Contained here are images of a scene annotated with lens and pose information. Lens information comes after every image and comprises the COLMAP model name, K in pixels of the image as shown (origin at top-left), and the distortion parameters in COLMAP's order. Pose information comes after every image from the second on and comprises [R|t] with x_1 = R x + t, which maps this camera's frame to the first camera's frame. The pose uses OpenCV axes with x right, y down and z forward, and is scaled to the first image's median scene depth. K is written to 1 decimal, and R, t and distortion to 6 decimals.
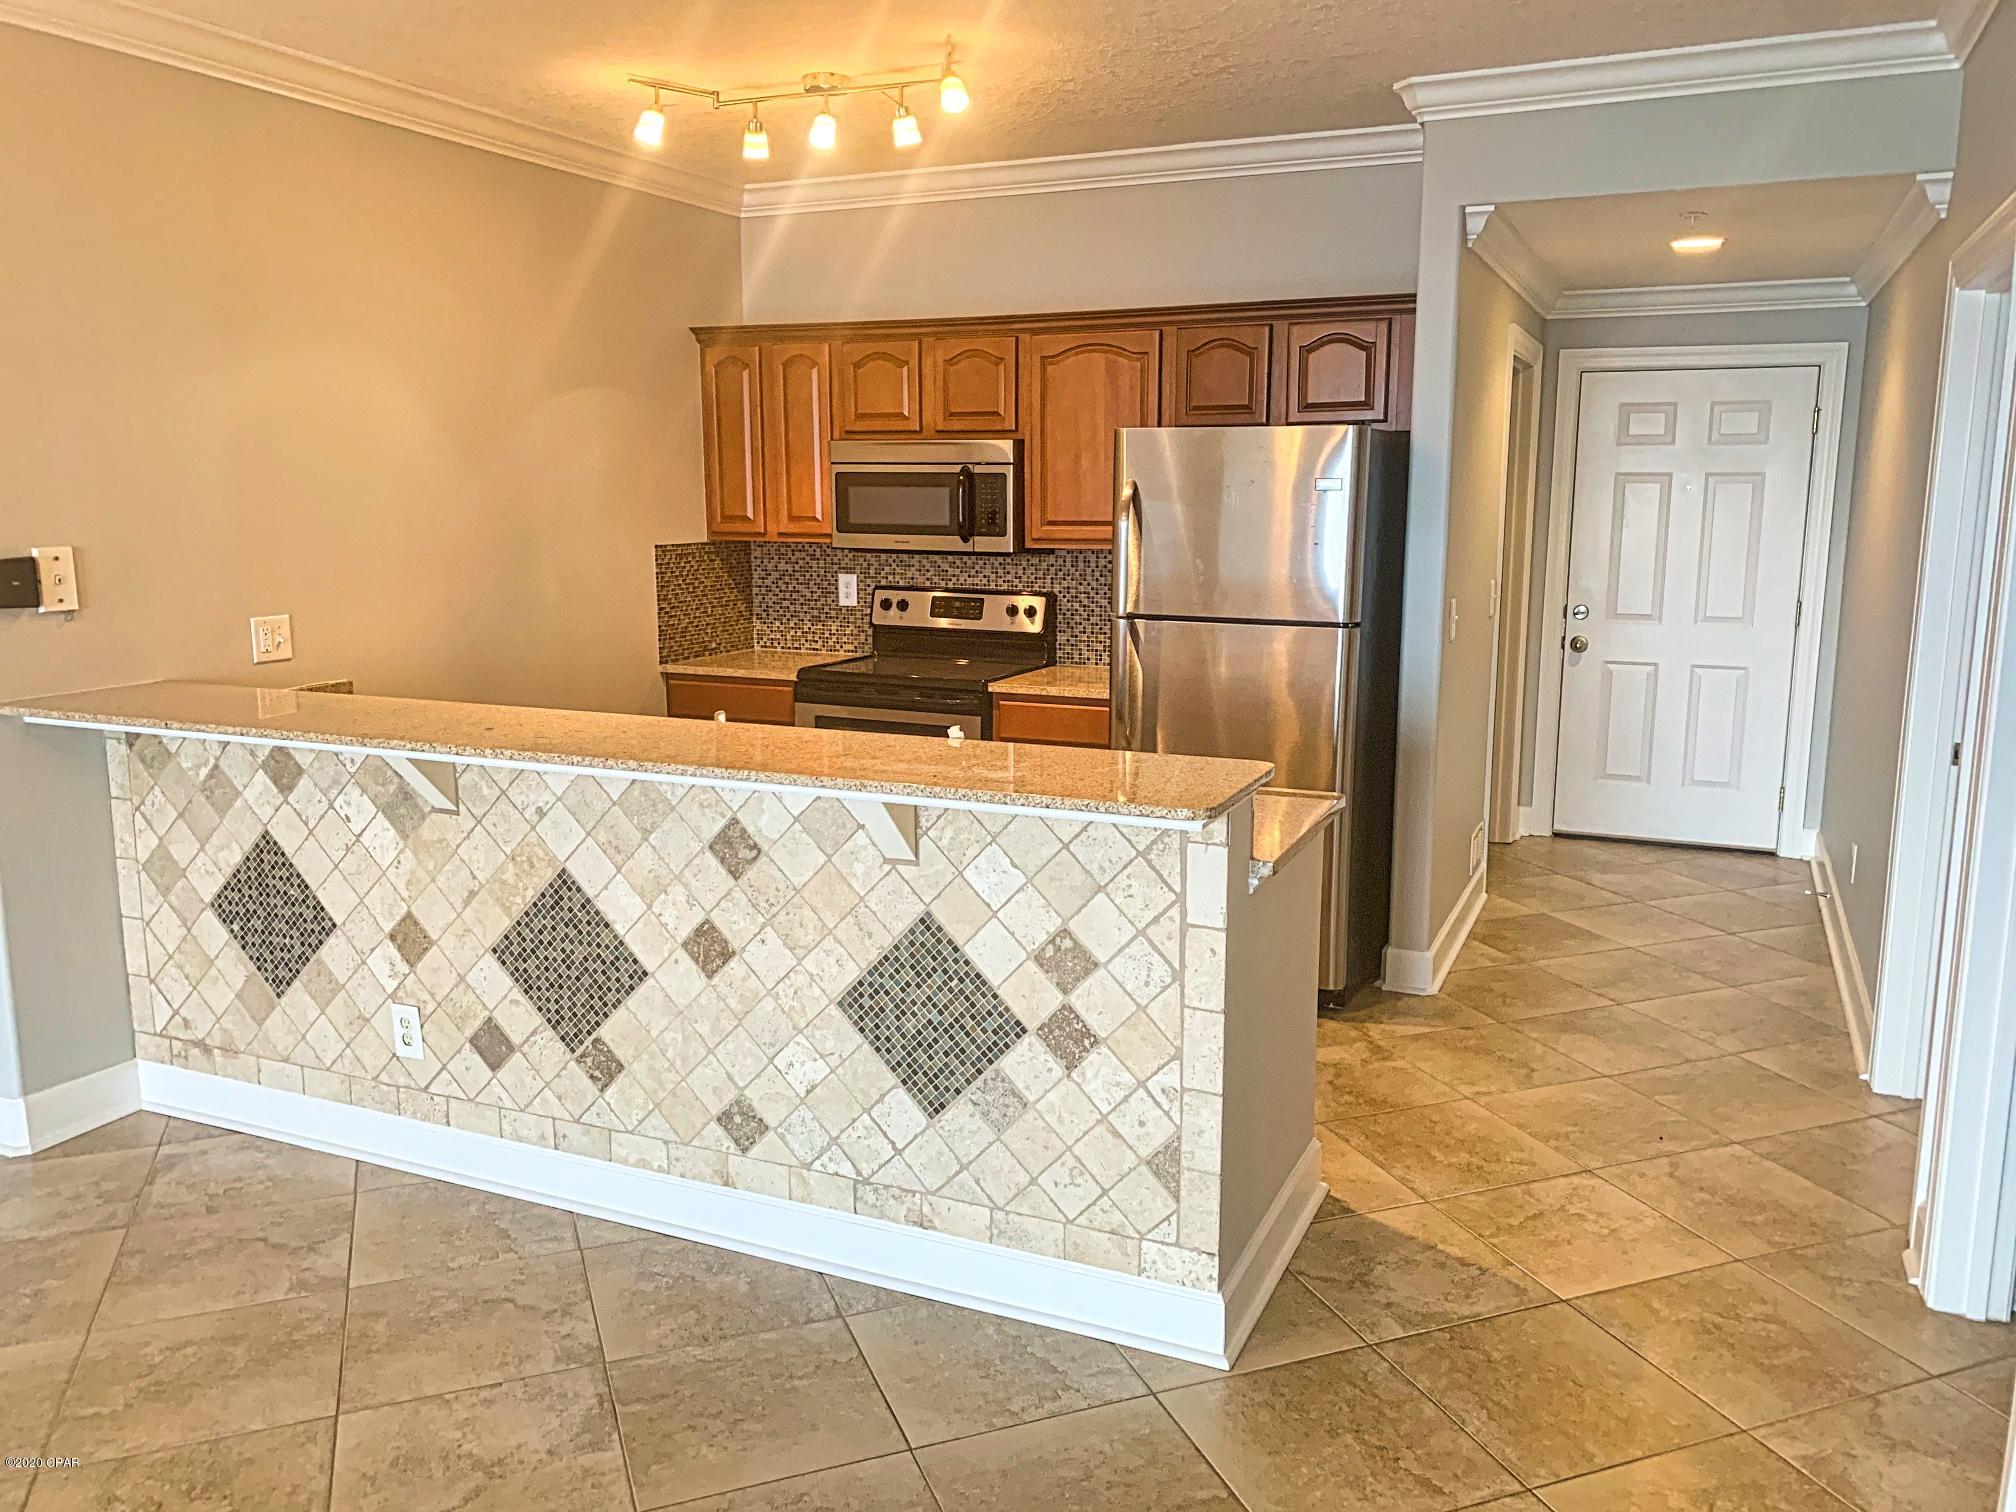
lens RADIAL K [[1514.0, 0, 1008.0], [0, 1514.0, 756.0], [0, 0, 1]] dist [0.194254, -0.323185]
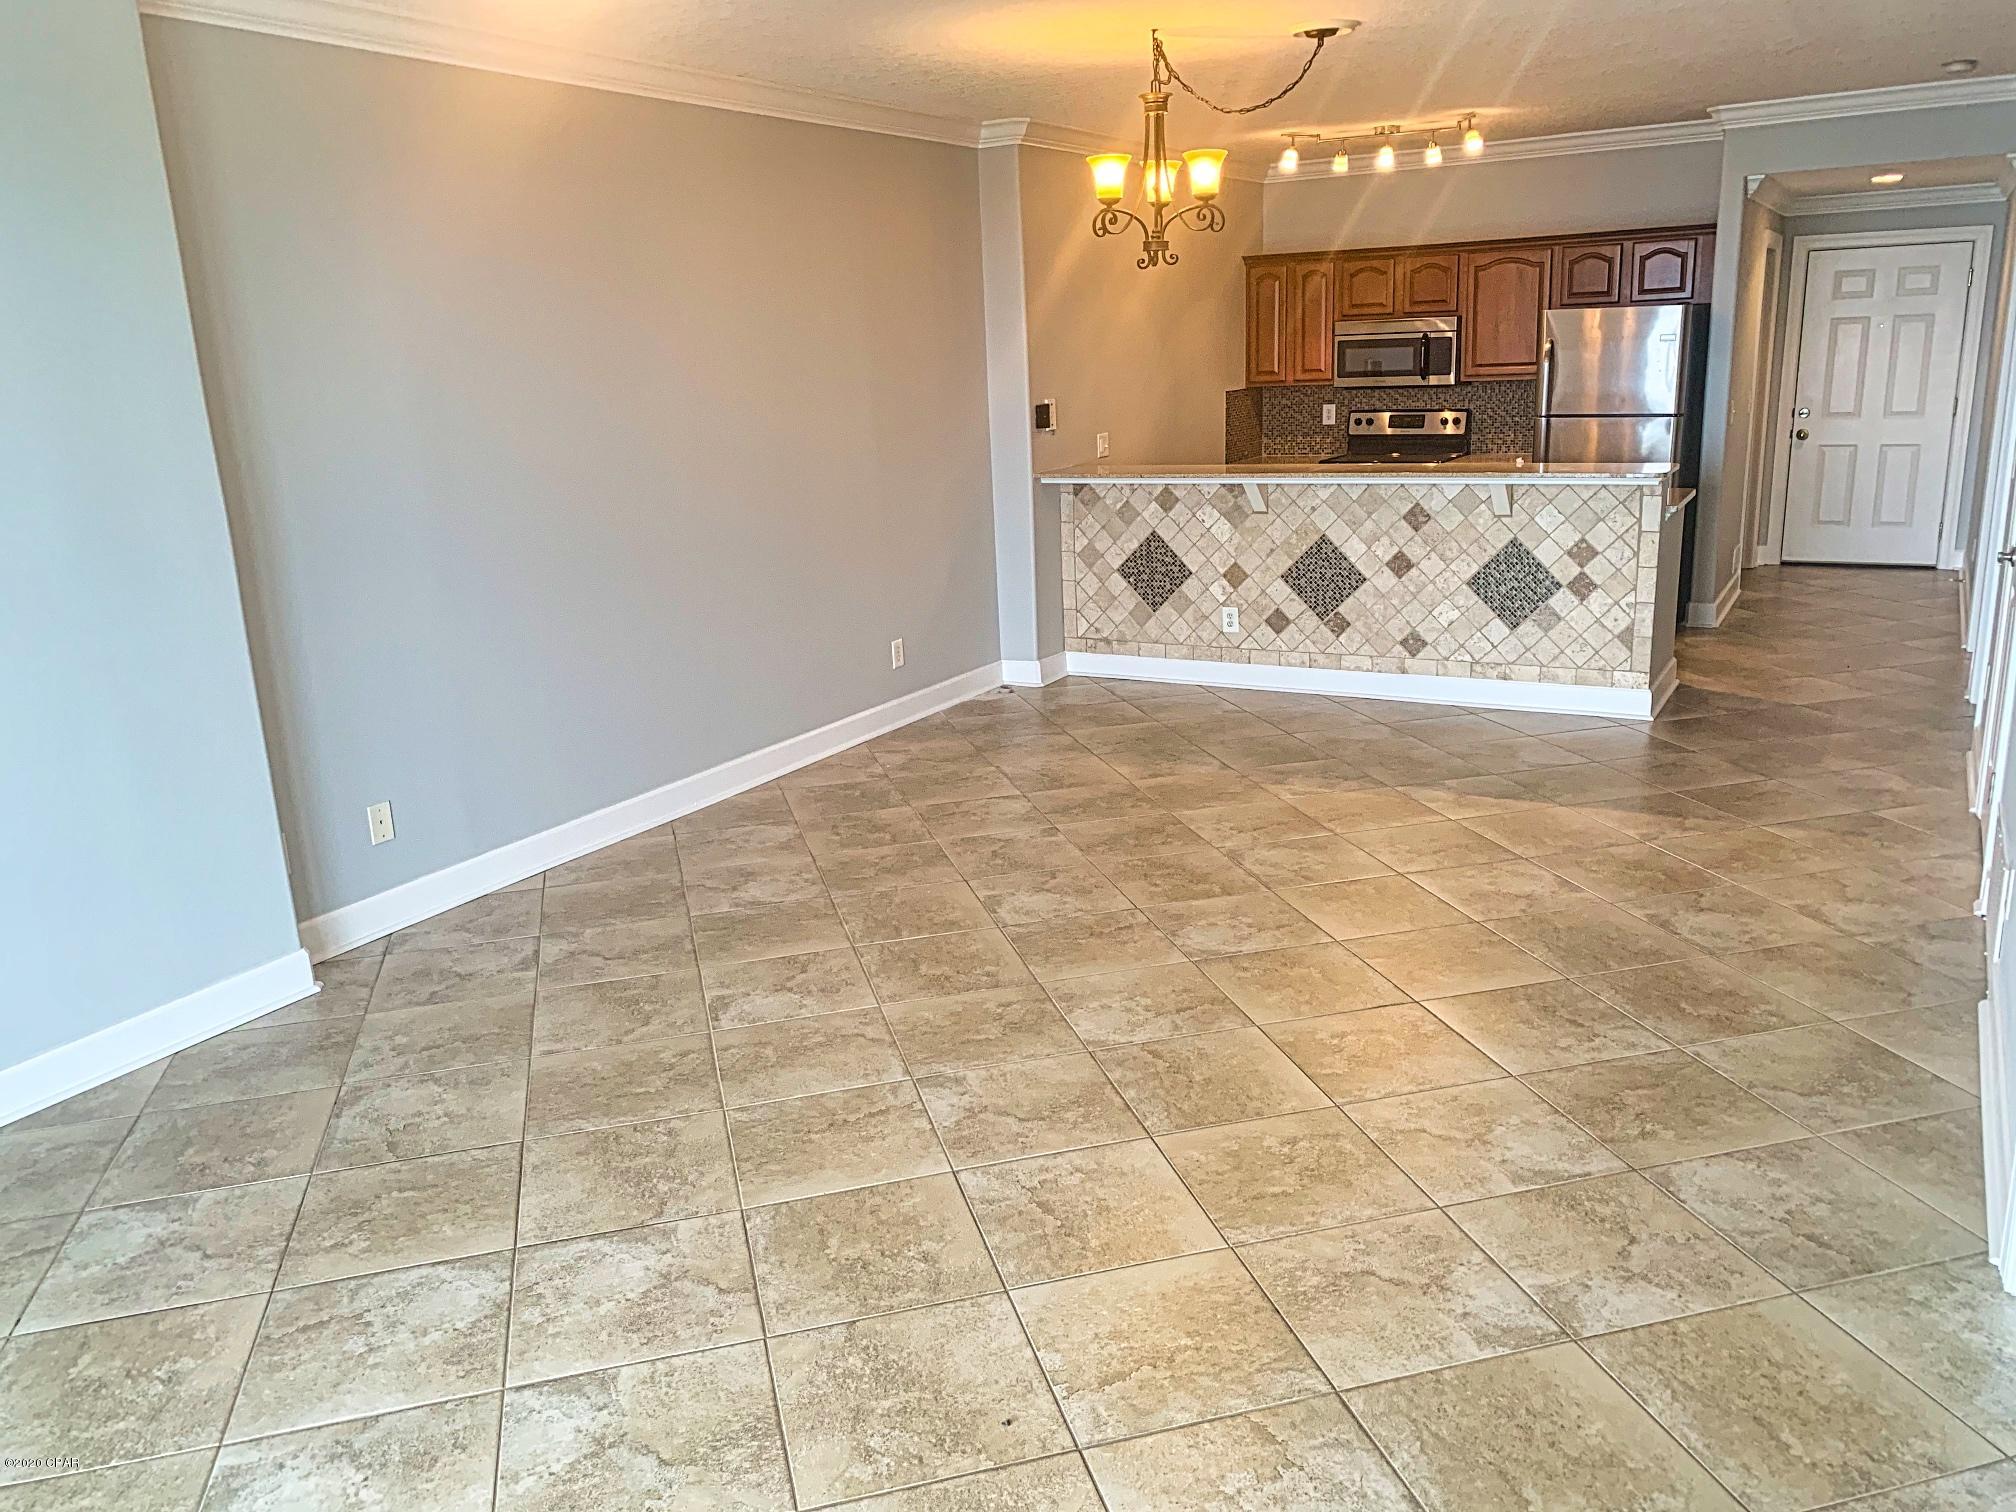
lens RADIAL K [[1550.8, 0, 999.8], [0, 1550.8, 755.0], [0, 0, 1]] dist [0.042512, -0.001048]
pose [[0.994292, -0.015747, -0.105521, -0.446997], [0.024613, 0.996224, 0.083257, 0.164435], [0.103812, -0.085379, 0.990926, -1.107812]]
